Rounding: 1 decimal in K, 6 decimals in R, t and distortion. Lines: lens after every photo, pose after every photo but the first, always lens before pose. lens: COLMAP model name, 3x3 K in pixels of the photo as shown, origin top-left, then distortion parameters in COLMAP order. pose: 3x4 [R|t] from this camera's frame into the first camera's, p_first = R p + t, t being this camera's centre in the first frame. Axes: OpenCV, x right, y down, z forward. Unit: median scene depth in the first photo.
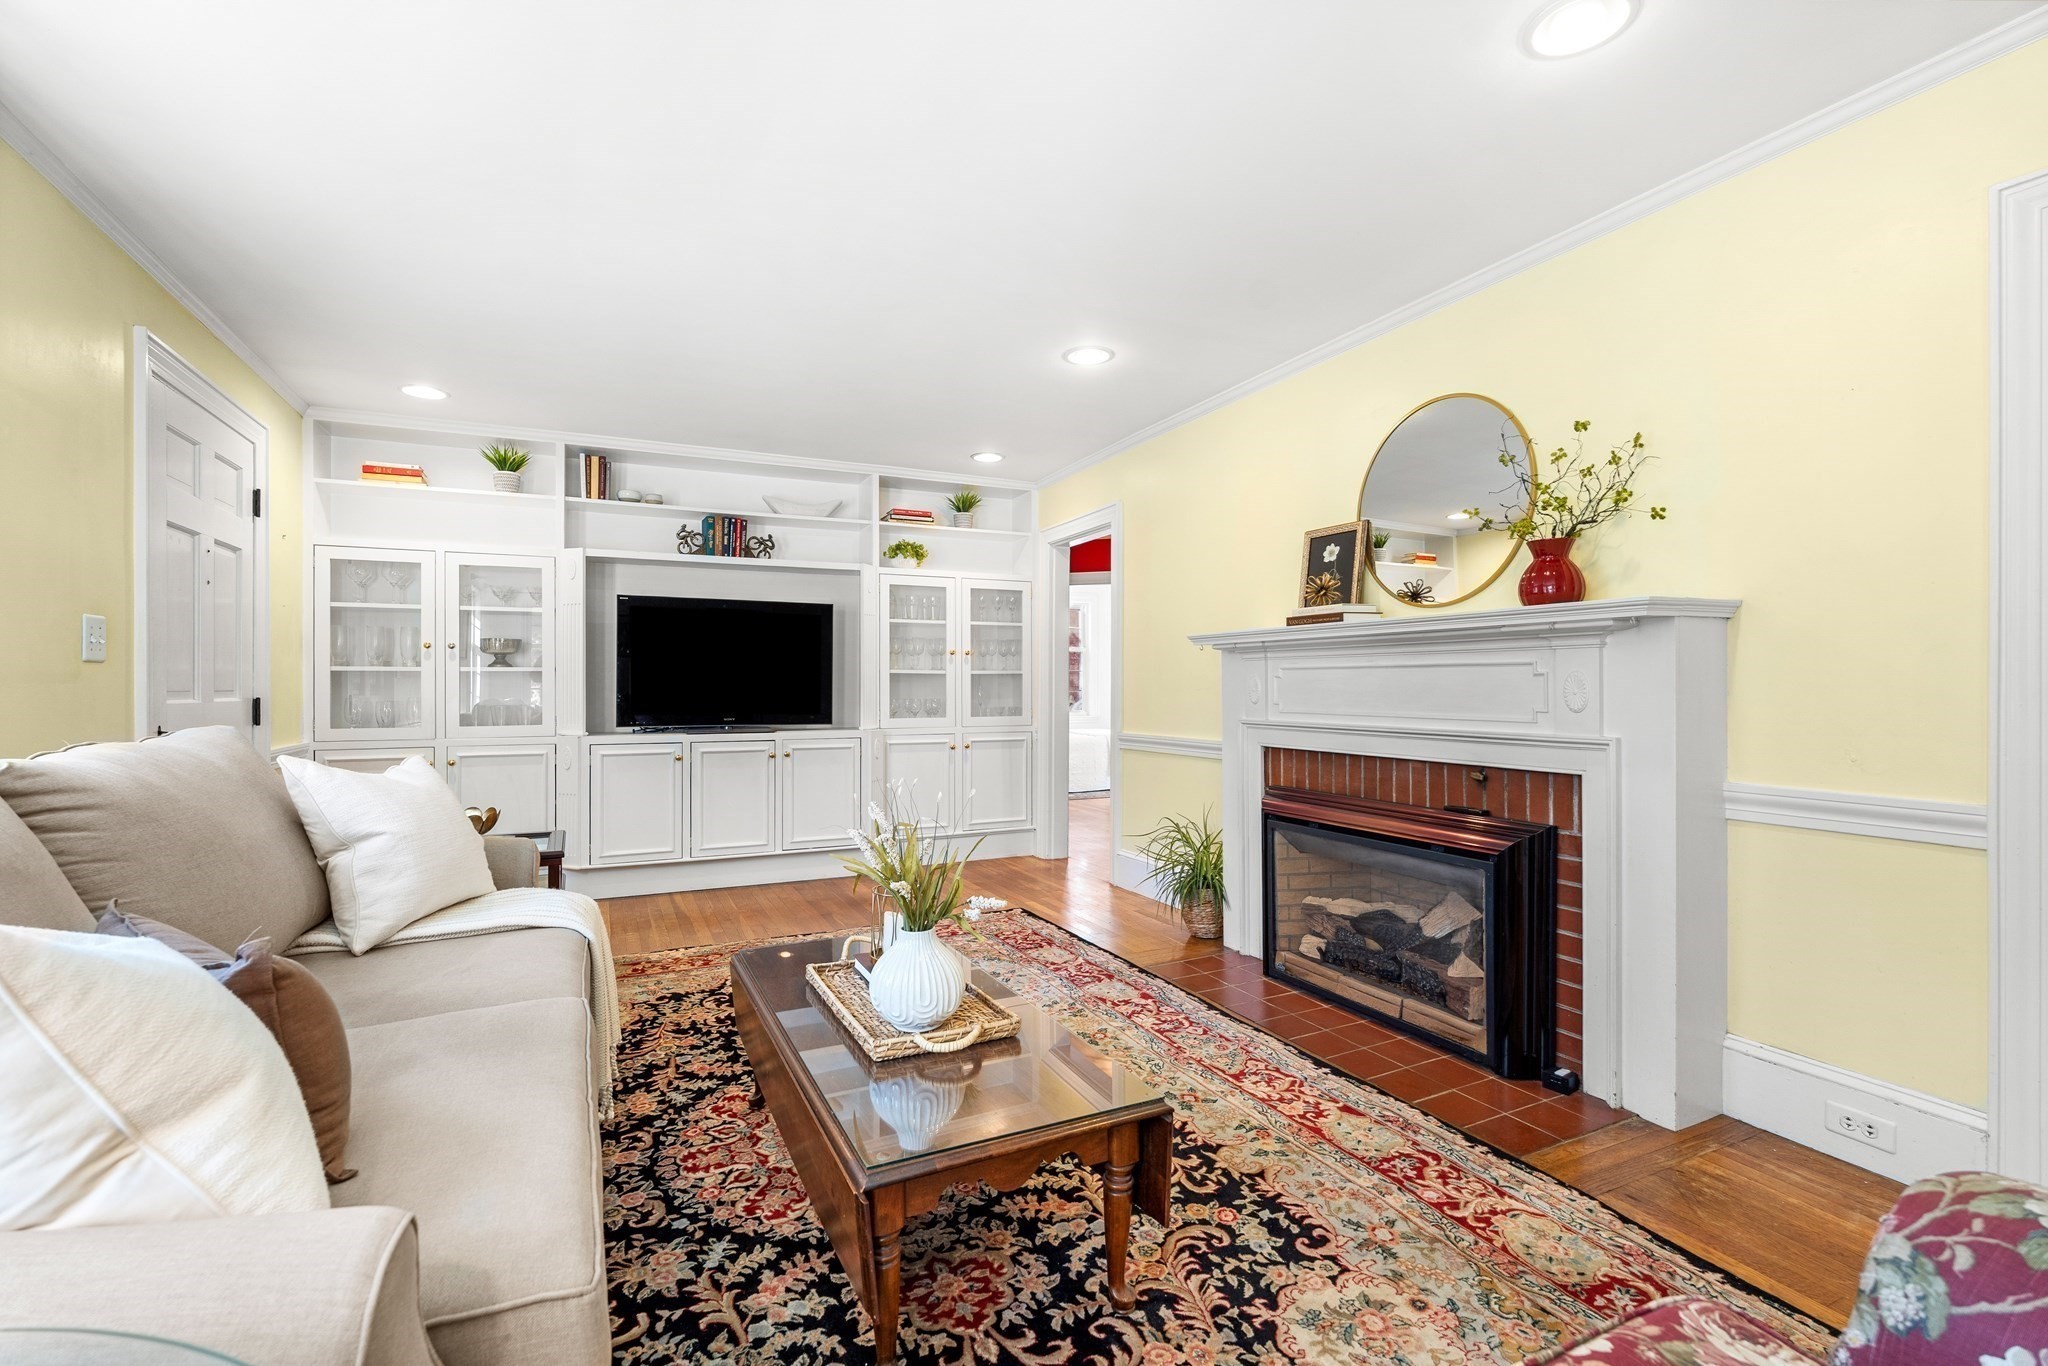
lens RADIAL K [[903.6, 0, 1017.4], [0, 903.6, 682.9], [0, 0, 1]] dist [-0.003533, -0.000189]
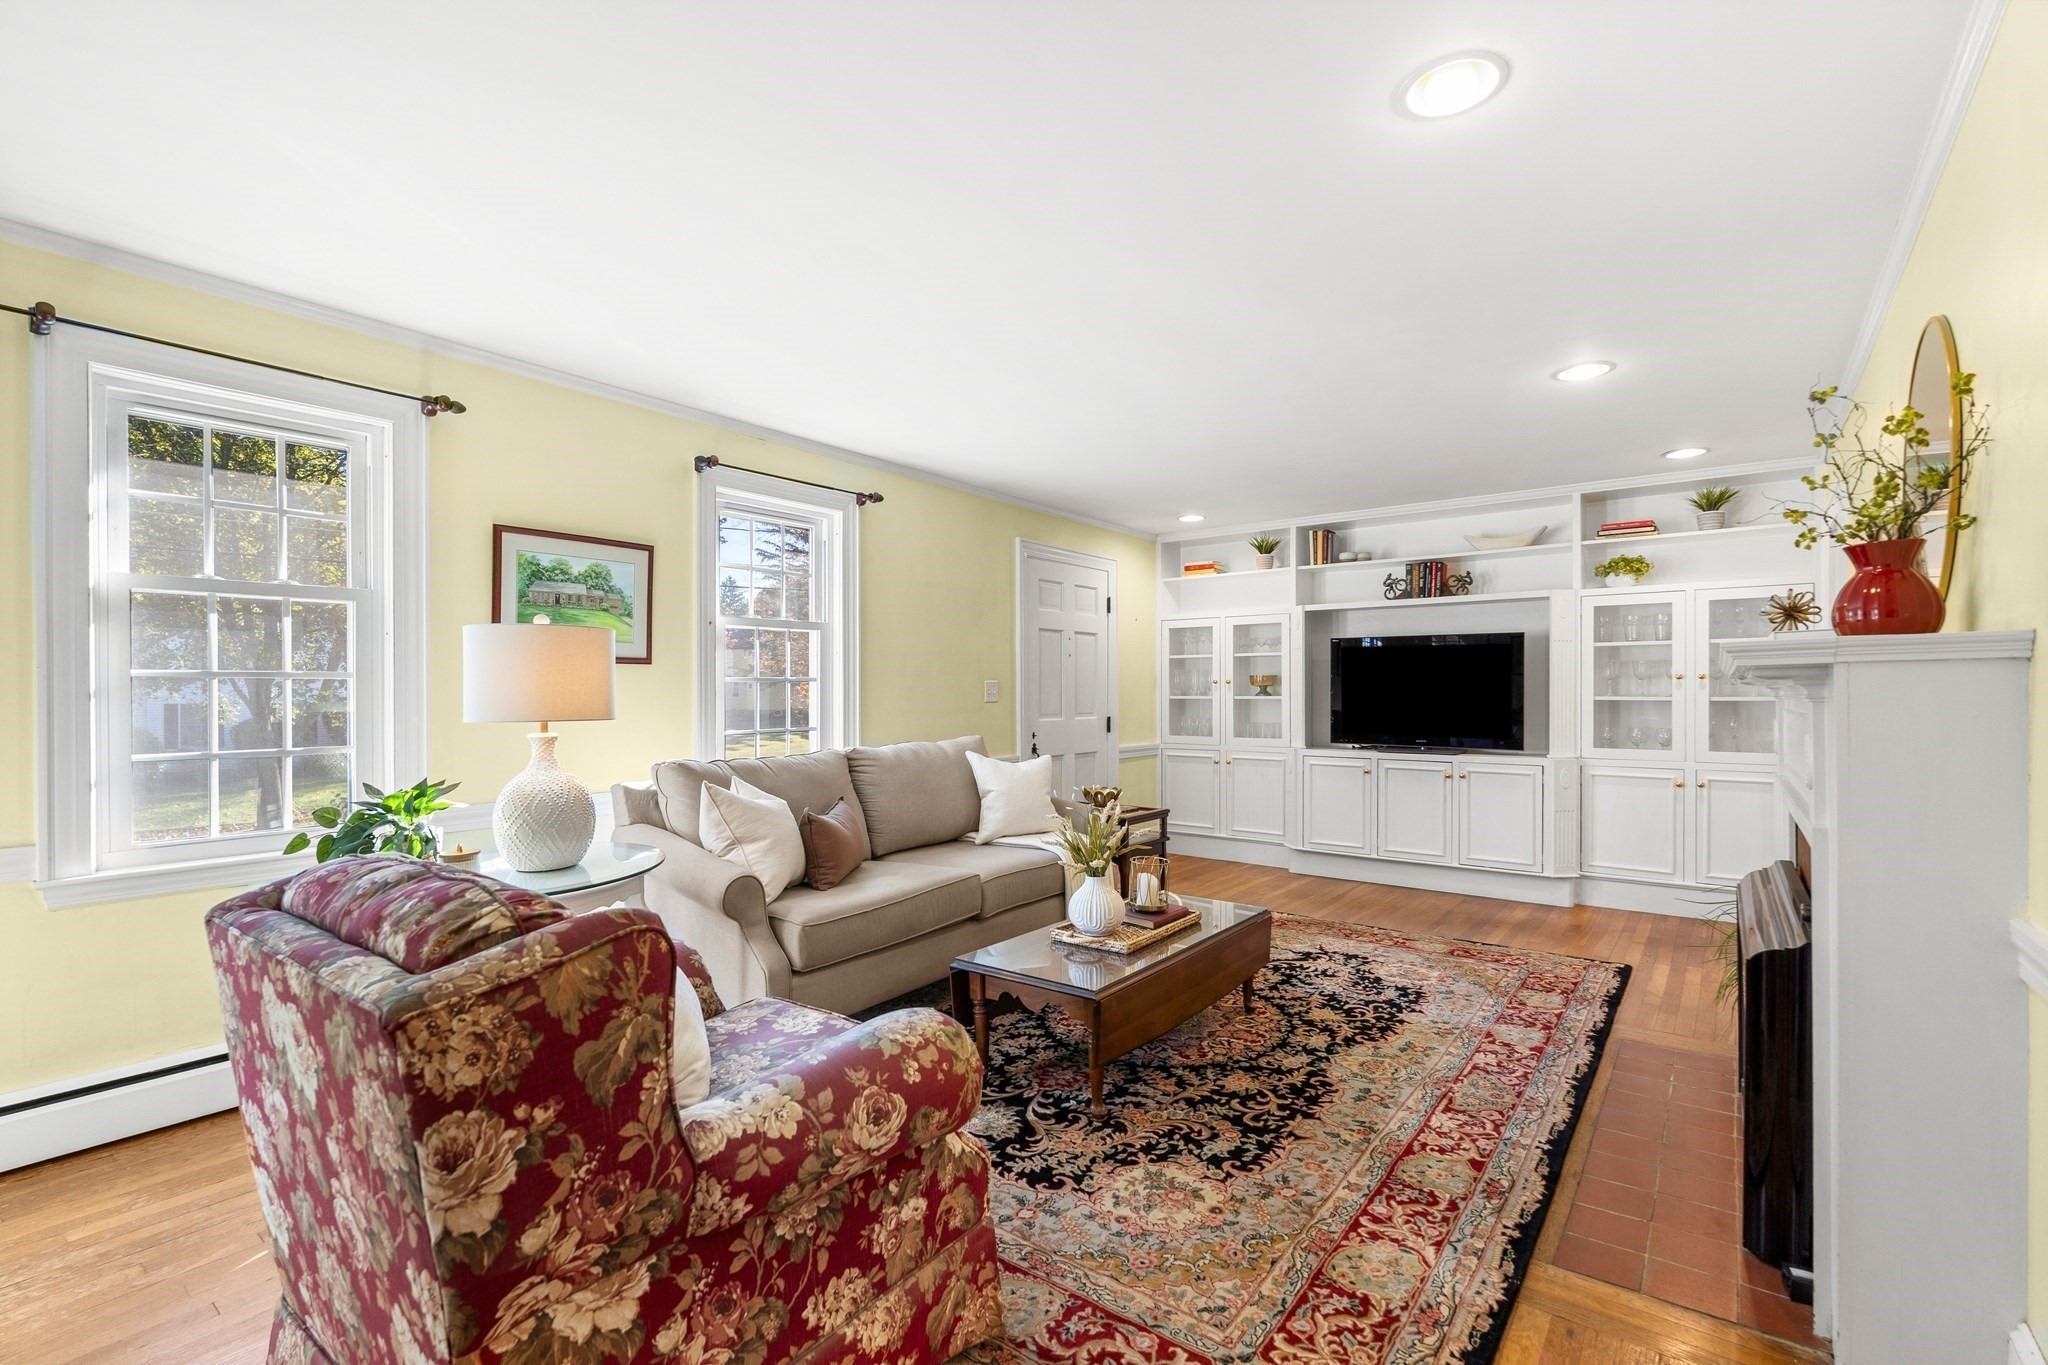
lens RADIAL K [[904.3, 0, 1031.7], [0, 904.3, 687.8], [0, 0, 1]] dist [-0.000915, -0.000145]
pose [[0.459050, -0.005158, -0.888395, 0.829554], [0.004019, 0.999985, -0.003729, -0.043287], [0.888401, -0.001858, 0.459064, 0.080021]]
